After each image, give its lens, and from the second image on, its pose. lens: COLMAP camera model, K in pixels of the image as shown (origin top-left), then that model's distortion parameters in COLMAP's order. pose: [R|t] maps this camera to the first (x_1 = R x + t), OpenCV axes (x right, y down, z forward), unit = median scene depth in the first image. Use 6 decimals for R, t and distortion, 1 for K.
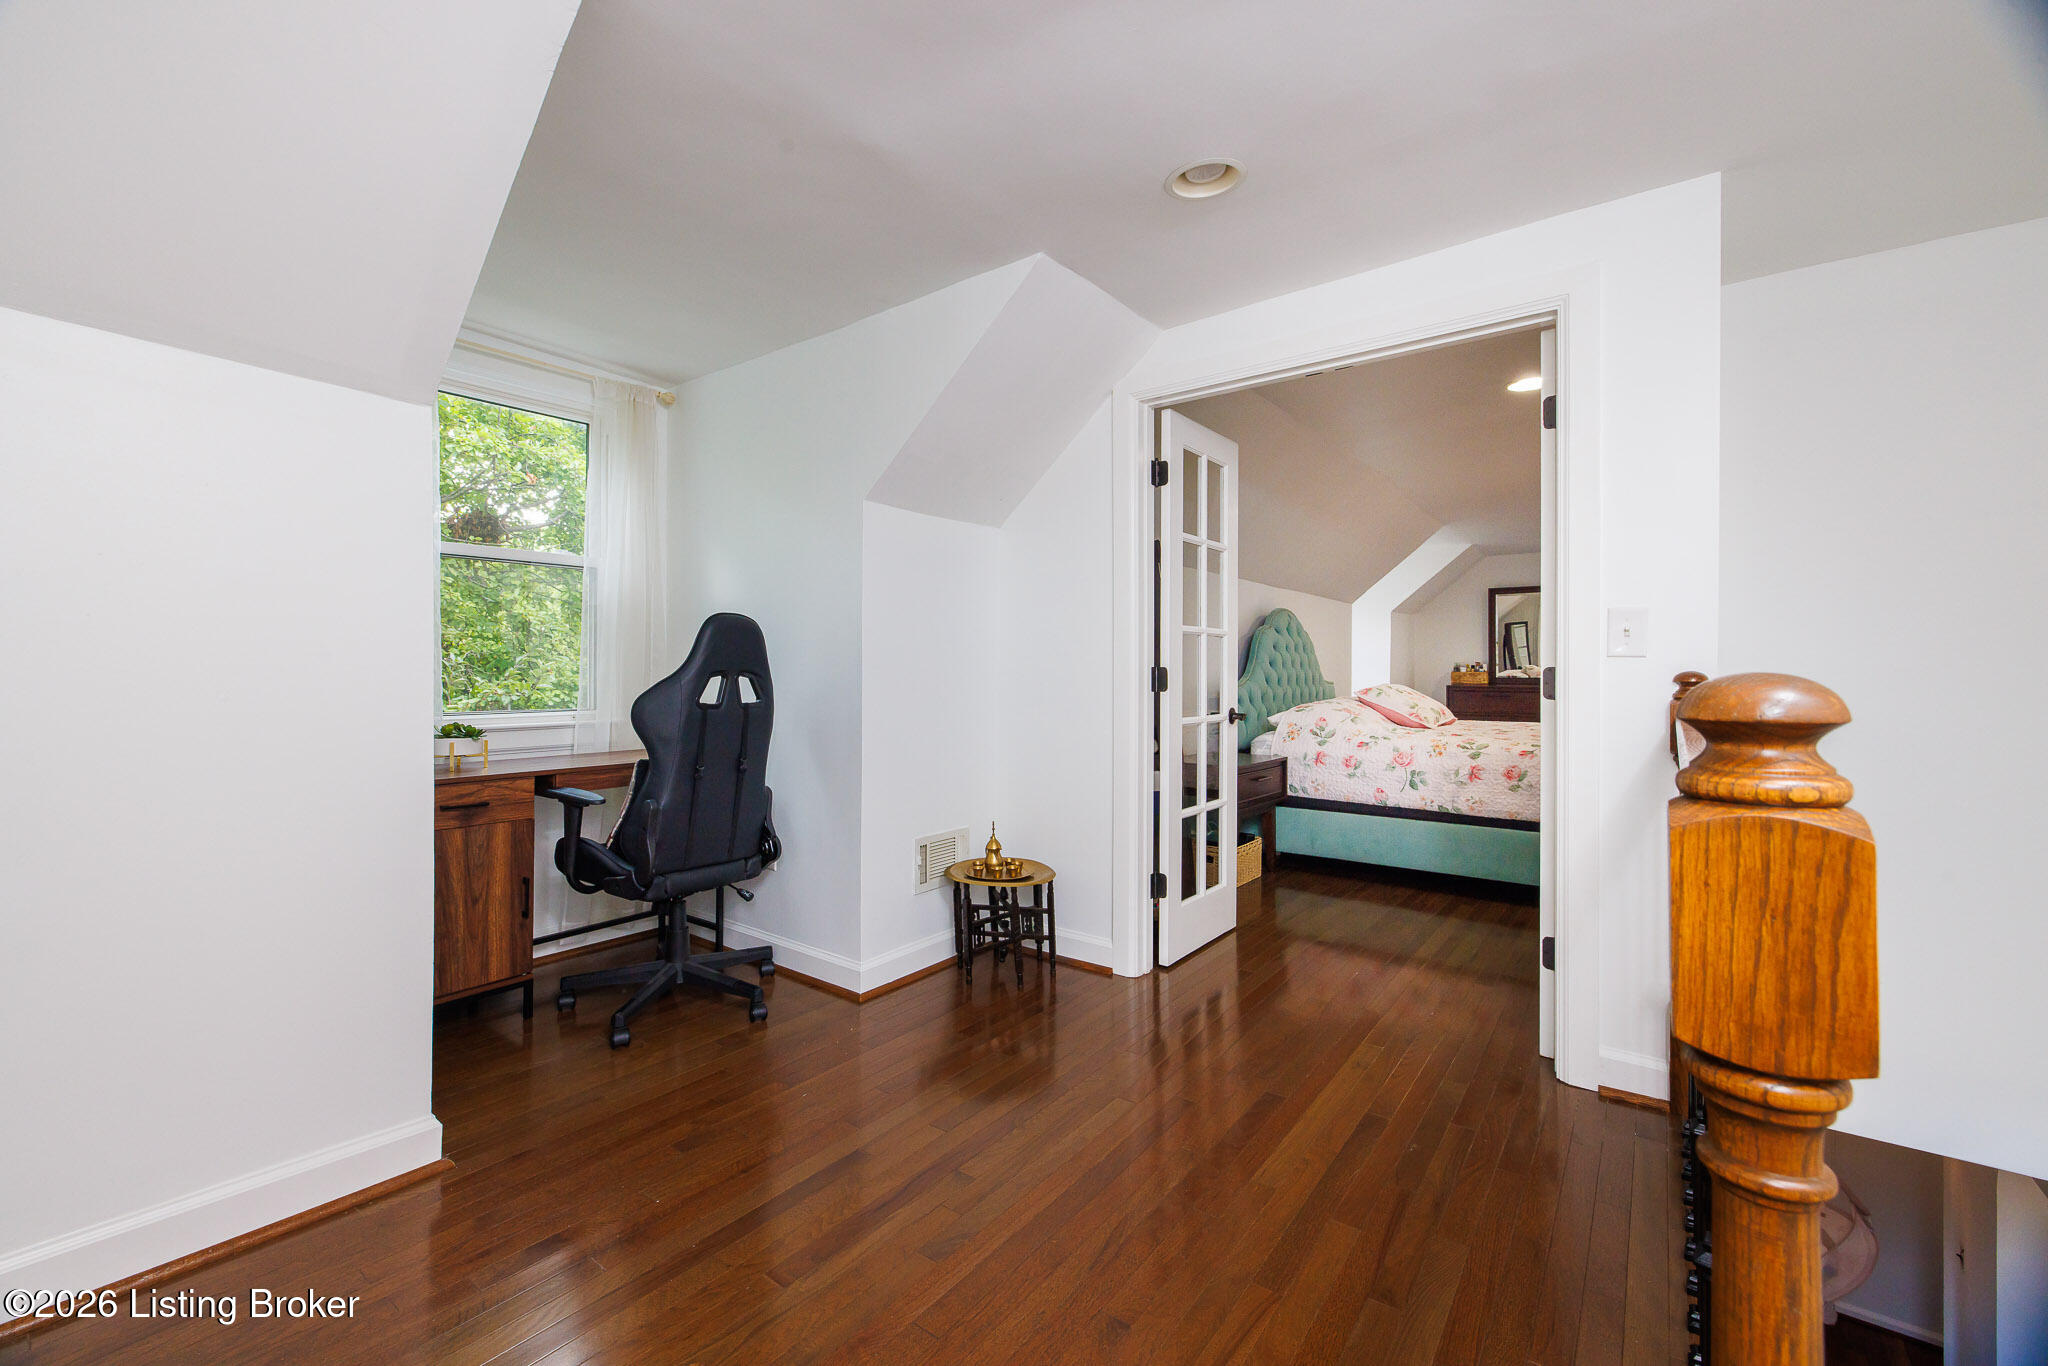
lens RADIAL K [[854.8, 0, 997.5], [0, 854.8, 668.2], [0, 0, 1]] dist [0.000335, 0.000590]
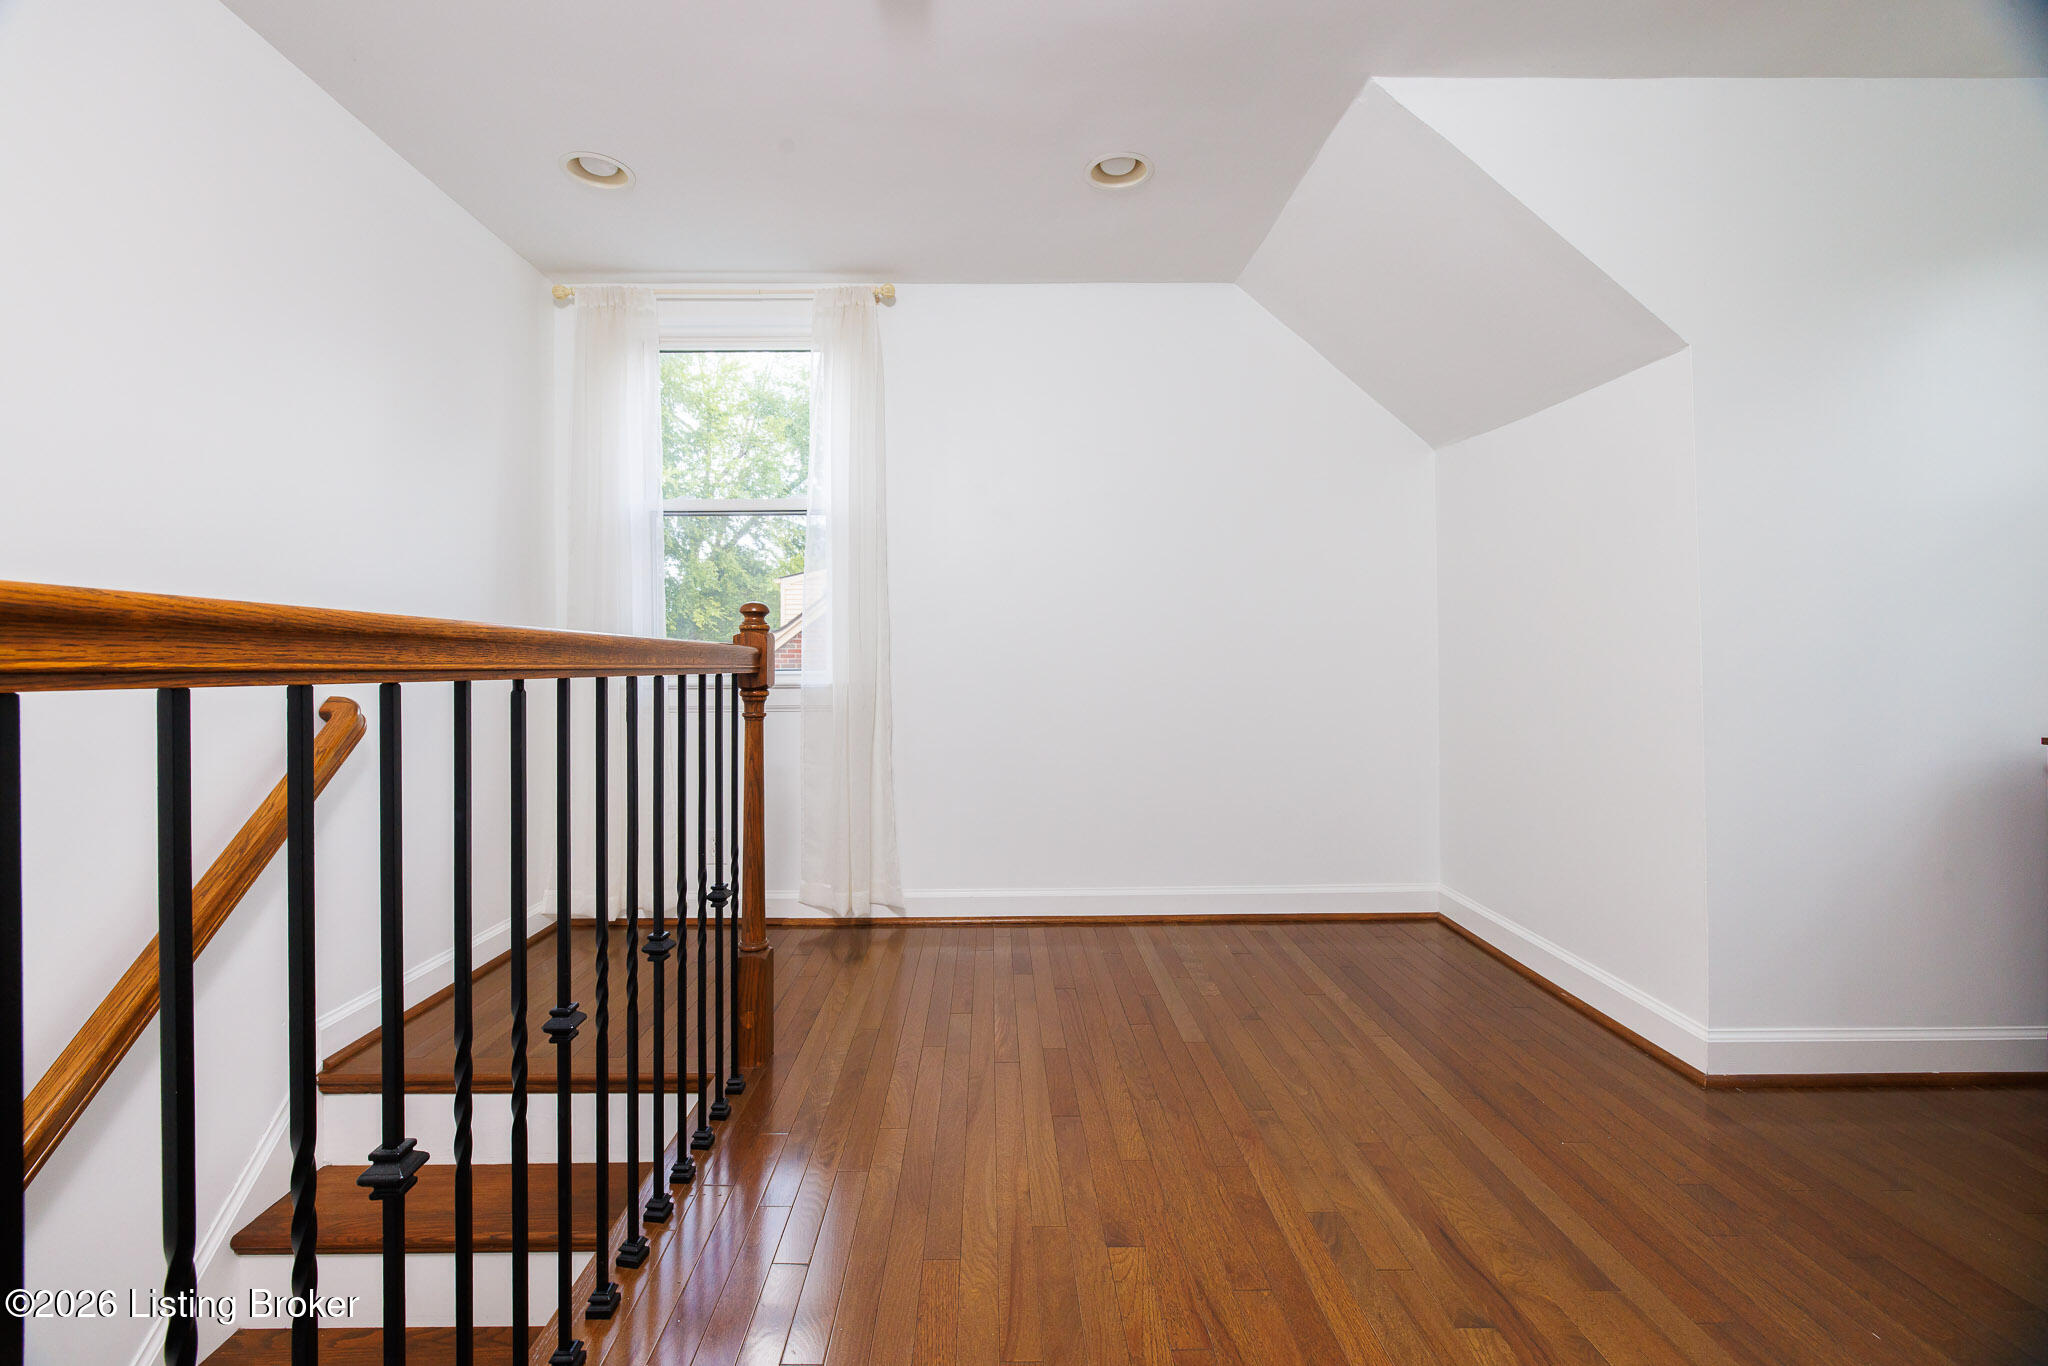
lens RADIAL K [[852.6, 0, 997.3], [0, 852.6, 669.7], [0, 0, 1]] dist [0.001560, 0.000403]
pose [[-0.781177, 0.003082, -0.624303, 0.396112], [0.005376, 0.999984, -0.001790, 0.054151], [0.624287, -0.004755, -0.781181, 0.777583]]
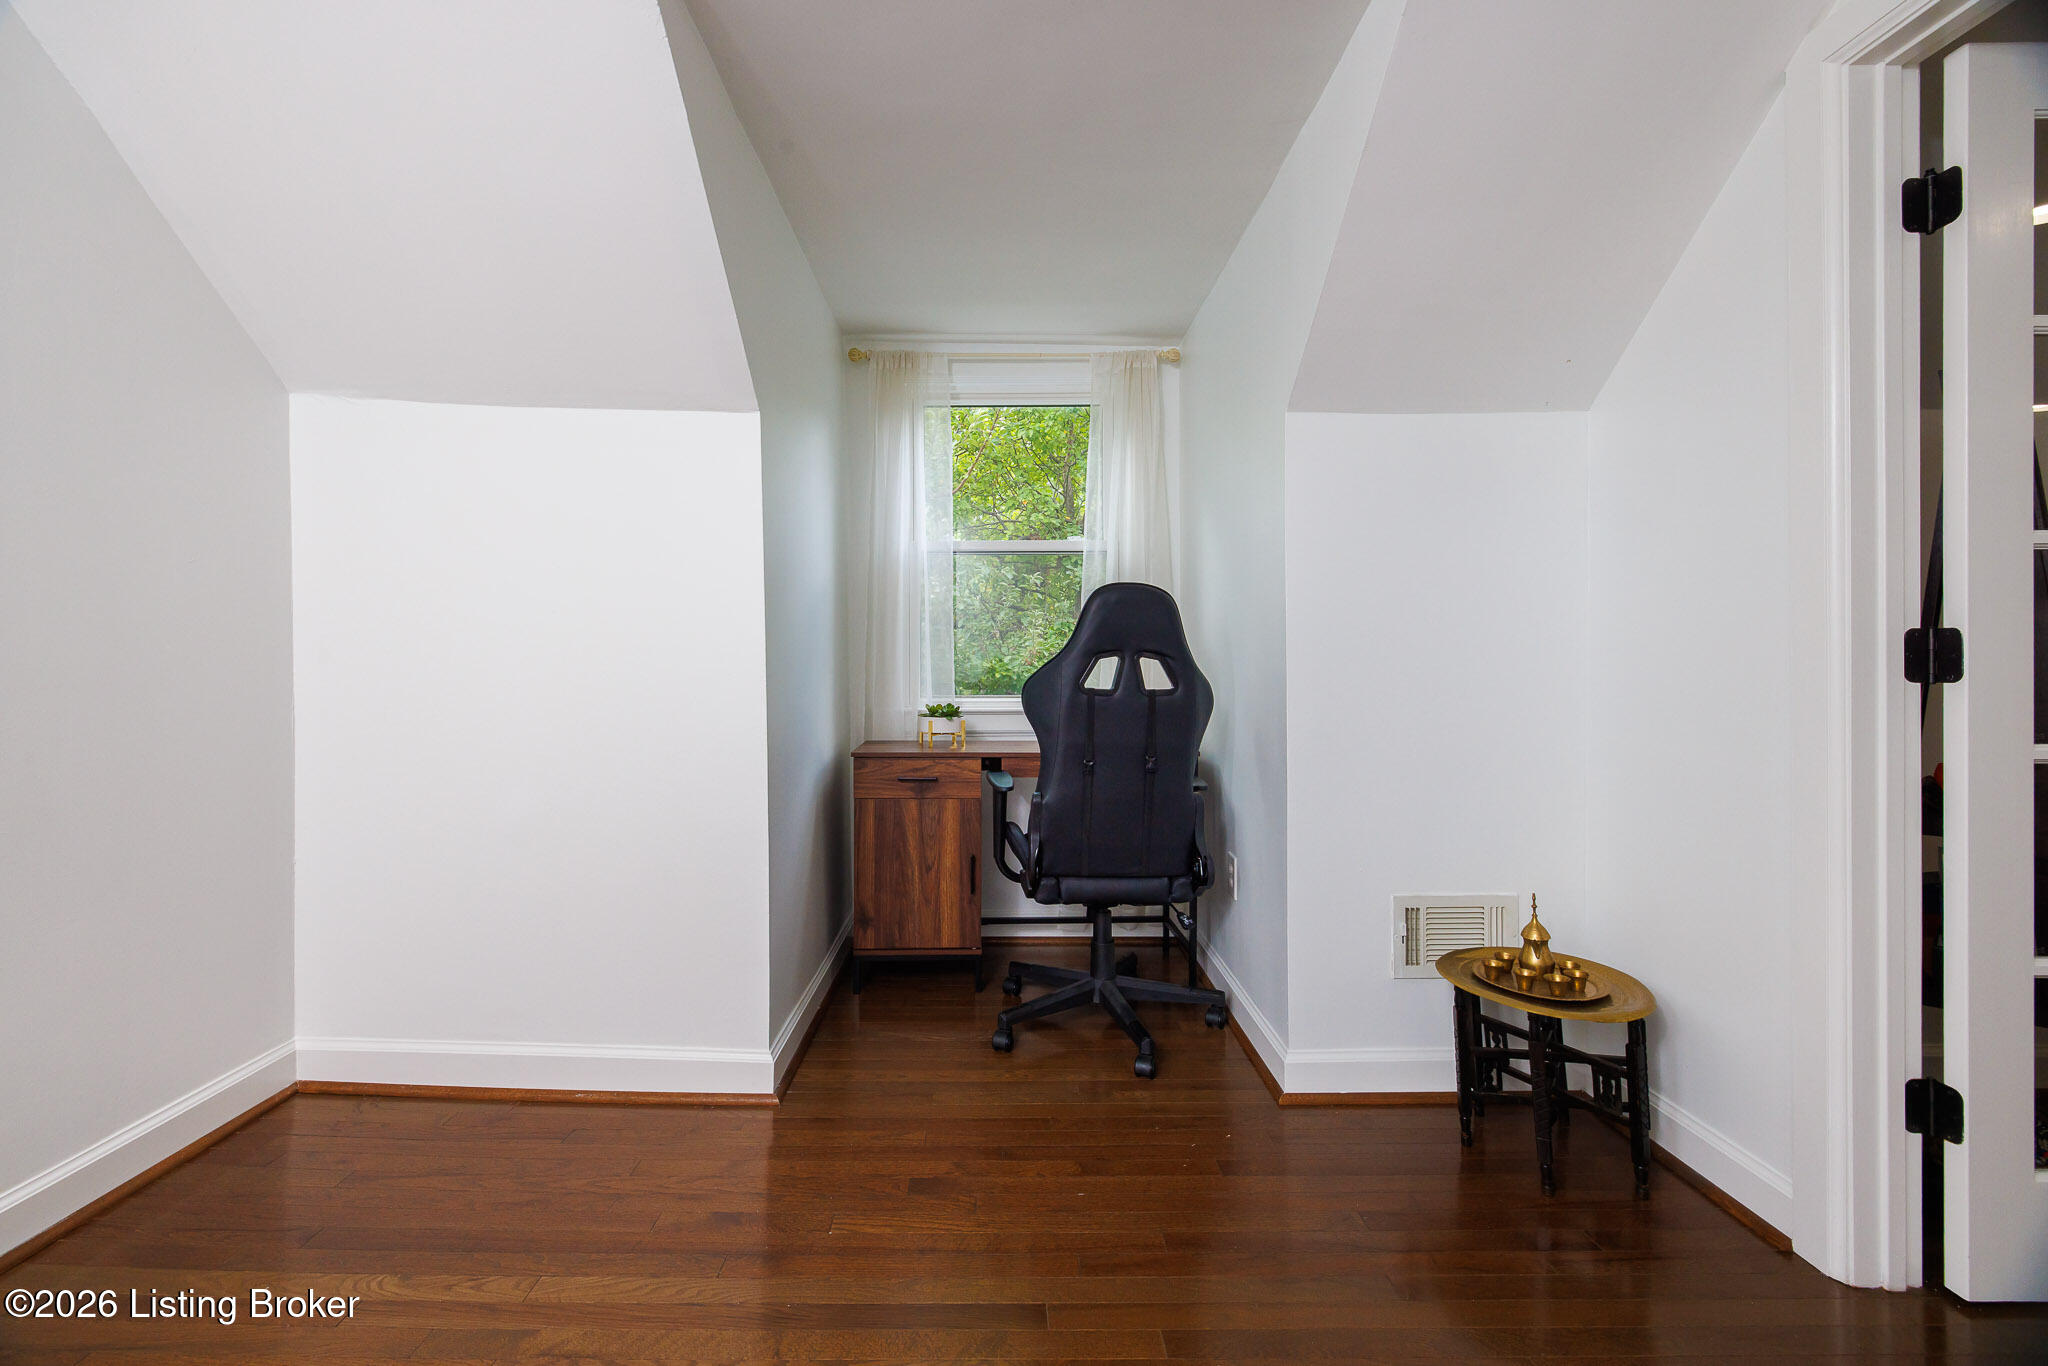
lens RADIAL K [[854.8, 0, 997.5], [0, 854.8, 668.2], [0, 0, 1]] dist [0.000335, 0.000590]
pose [[0.619107, -0.004373, -0.785295, 0.241362], [0.005827, 0.999983, -0.000975, 0.017990], [0.785285, -0.003972, 0.619121, 0.334985]]
